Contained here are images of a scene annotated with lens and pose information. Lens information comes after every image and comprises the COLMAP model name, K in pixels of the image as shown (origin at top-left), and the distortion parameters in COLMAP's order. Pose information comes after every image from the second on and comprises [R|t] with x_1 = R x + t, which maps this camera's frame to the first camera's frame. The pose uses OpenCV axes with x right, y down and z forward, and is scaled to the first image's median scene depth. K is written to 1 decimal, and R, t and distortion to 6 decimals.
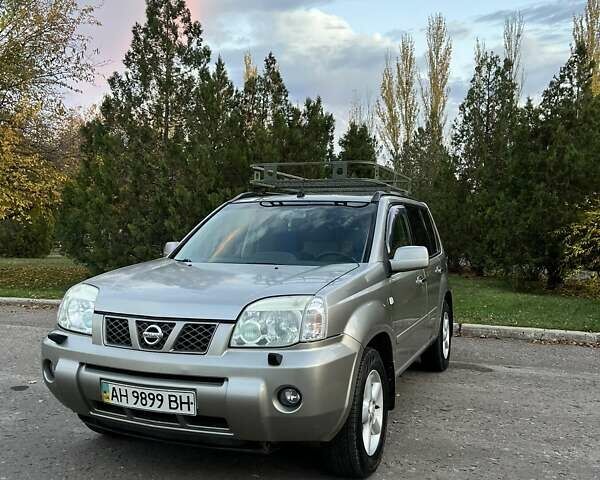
lens RADIAL K [[586.1, 0, 299.8], [0, 586.1, 252.5], [0, 0, 1]] dist [0.070681, -0.127418]
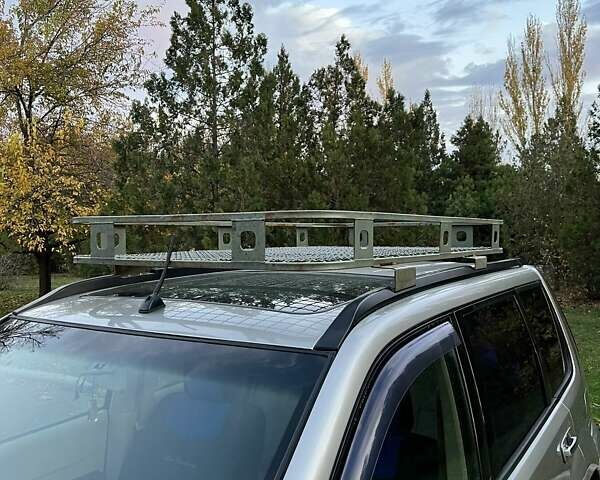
lens RADIAL K [[586.1, 0, 299.8], [0, 586.1, 252.5], [0, 0, 1]] dist [0.070681, -0.127418]
pose [[0.978797, -0.017197, -0.204112, 0.053759], [0.016178, 0.999847, -0.006660, -0.040852], [0.204195, 0.003216, 0.978925, 0.210992]]
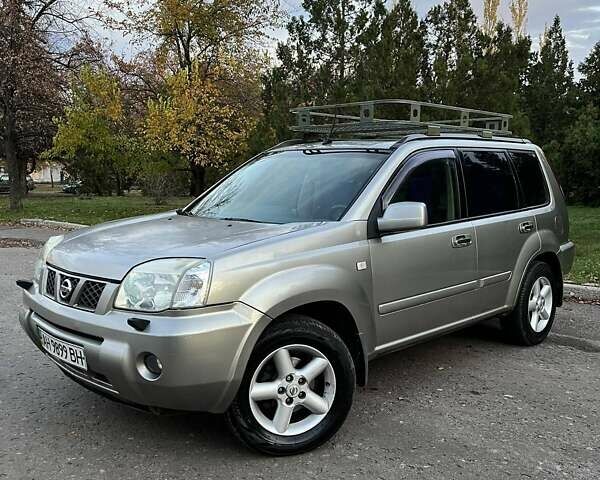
lens RADIAL K [[586.1, 0, 299.8], [0, 586.1, 252.5], [0, 0, 1]] dist [0.070681, -0.127418]
pose [[0.918869, 0.045358, -0.391948, 0.104691], [-0.006287, 0.994927, 0.100400, -0.005998], [0.394513, -0.089790, 0.914493, 0.043030]]
